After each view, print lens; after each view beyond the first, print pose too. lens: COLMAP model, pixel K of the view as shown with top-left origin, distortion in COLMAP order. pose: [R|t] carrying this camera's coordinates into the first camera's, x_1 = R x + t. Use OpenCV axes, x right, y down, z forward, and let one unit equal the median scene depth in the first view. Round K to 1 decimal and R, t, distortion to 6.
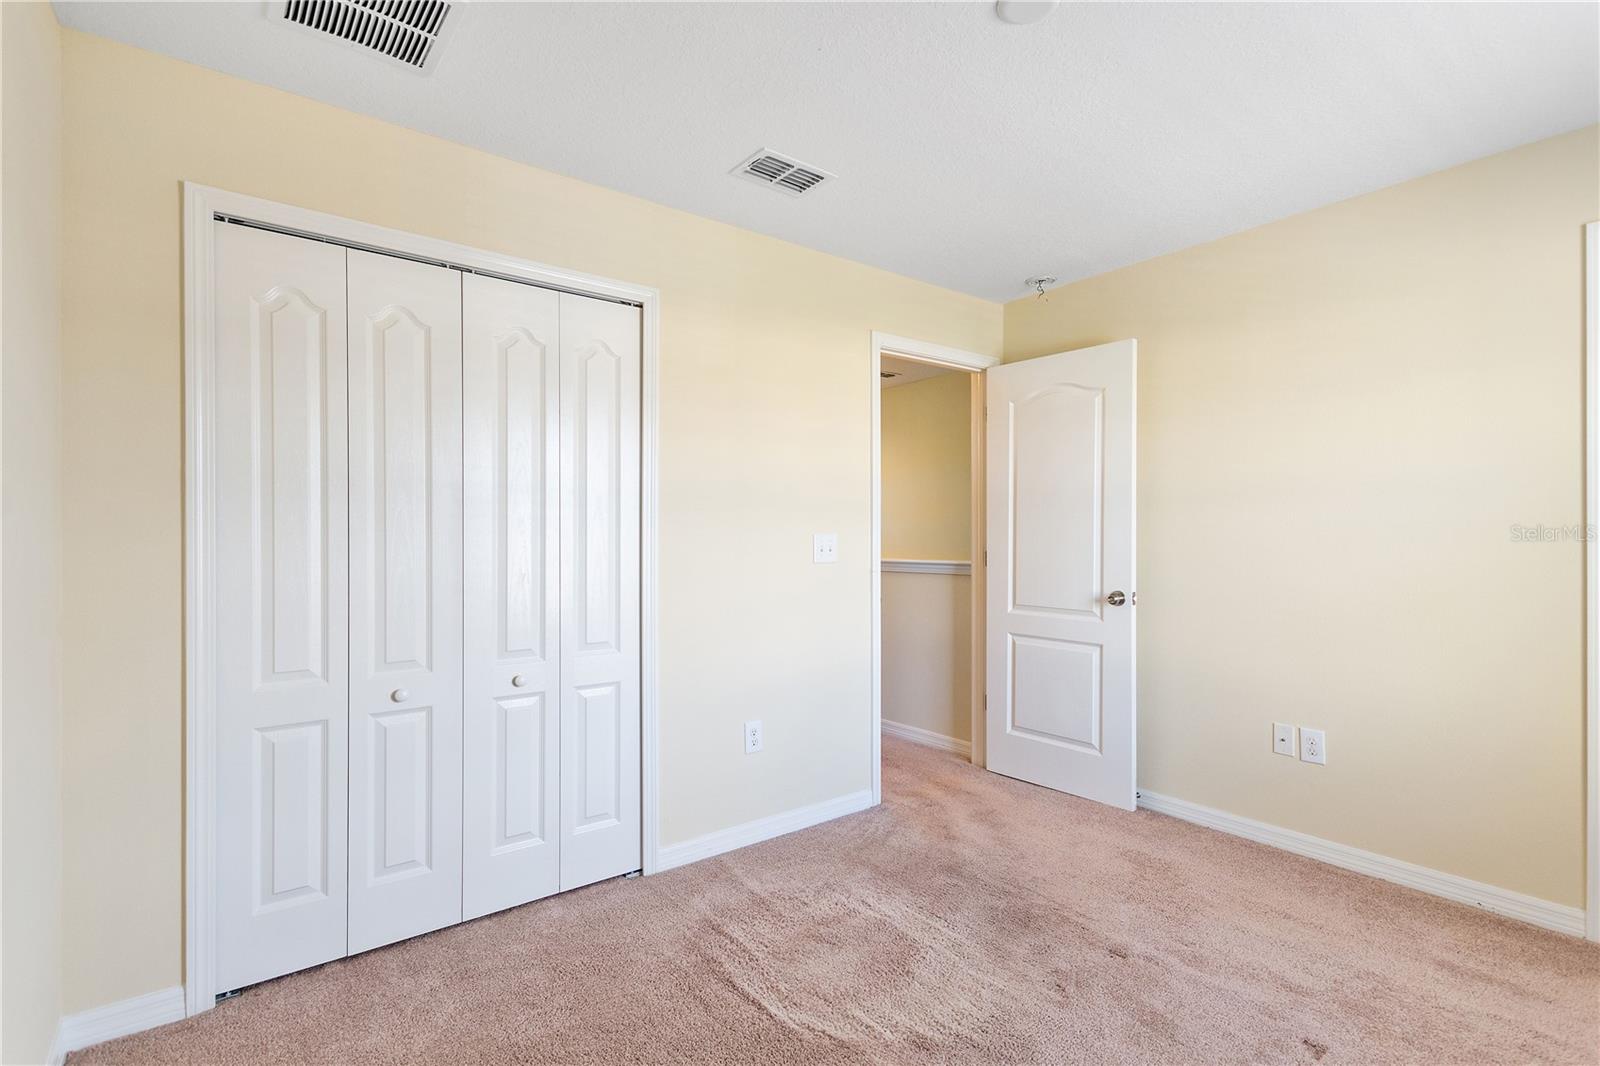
lens RADIAL K [[744.8, 0, 809.1], [0, 744.8, 542.5], [0, 0, 1]] dist [0.000095, -0.000676]
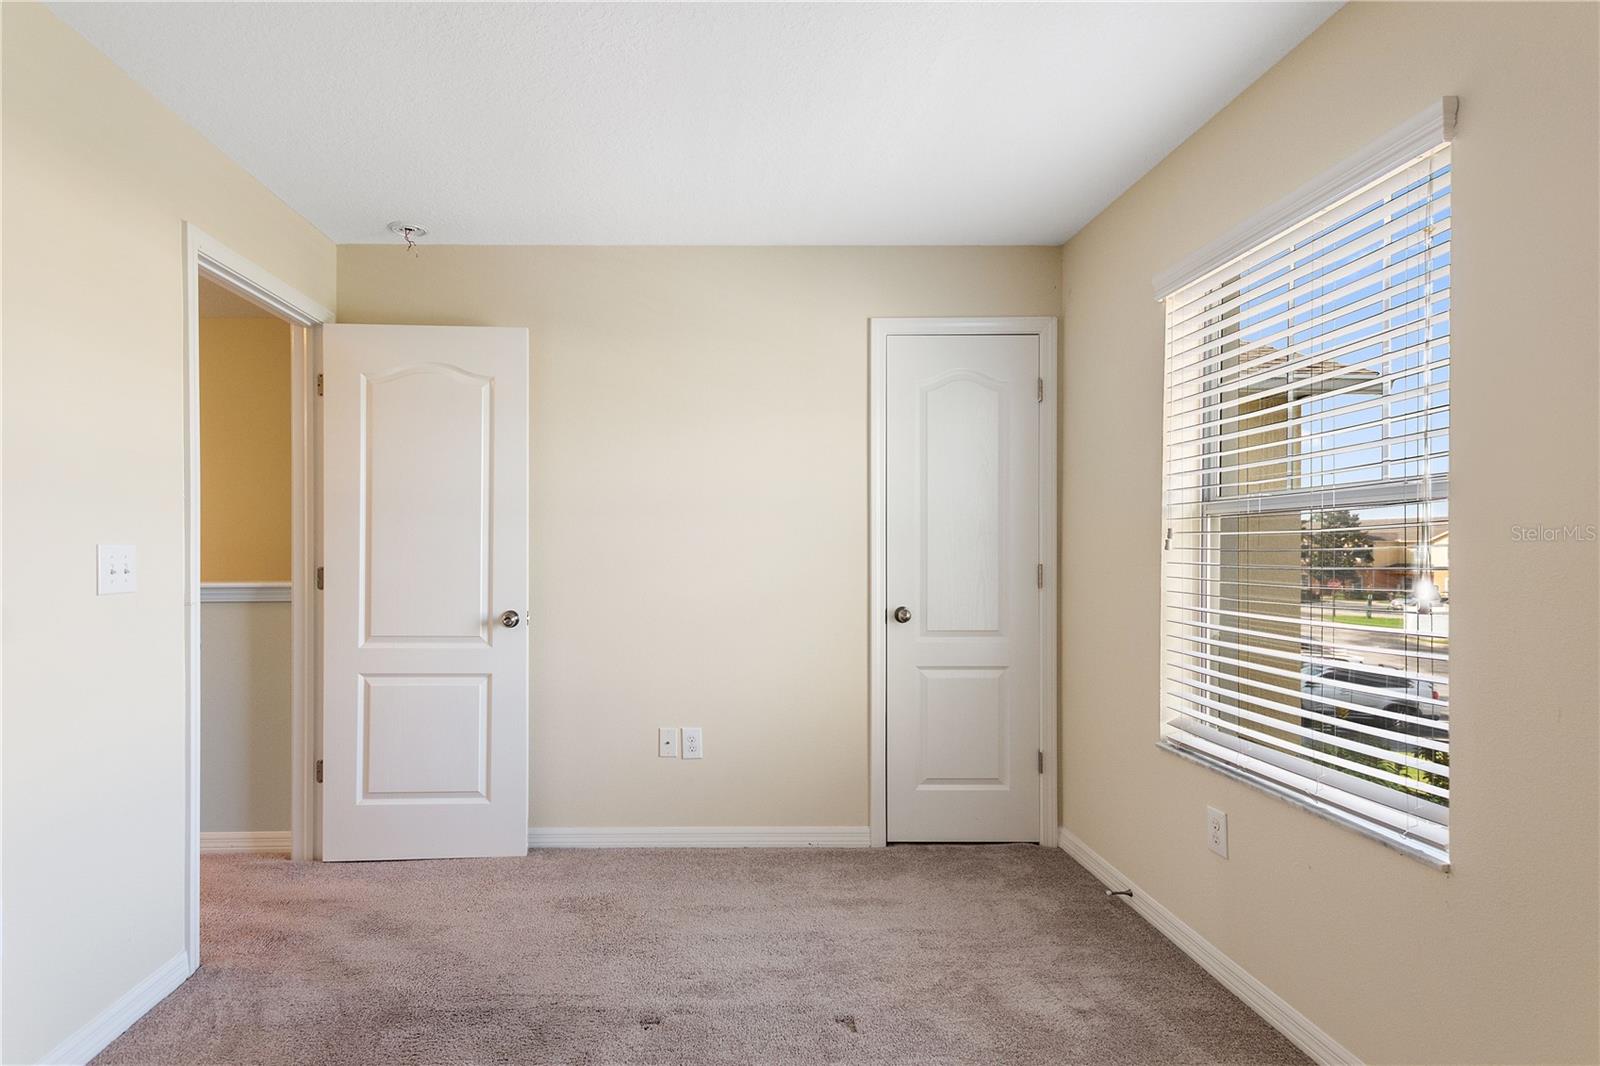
lens RADIAL K [[794.8, 0, 716.4], [0, 794.8, 554.6], [0, 0, 1]] dist [0.012849, -0.001544]
pose [[0.603458, -0.005586, 0.797376, -0.185822], [0.006078, 0.999979, 0.002406, -0.002056], [-0.797372, 0.003395, 0.603479, 0.233700]]
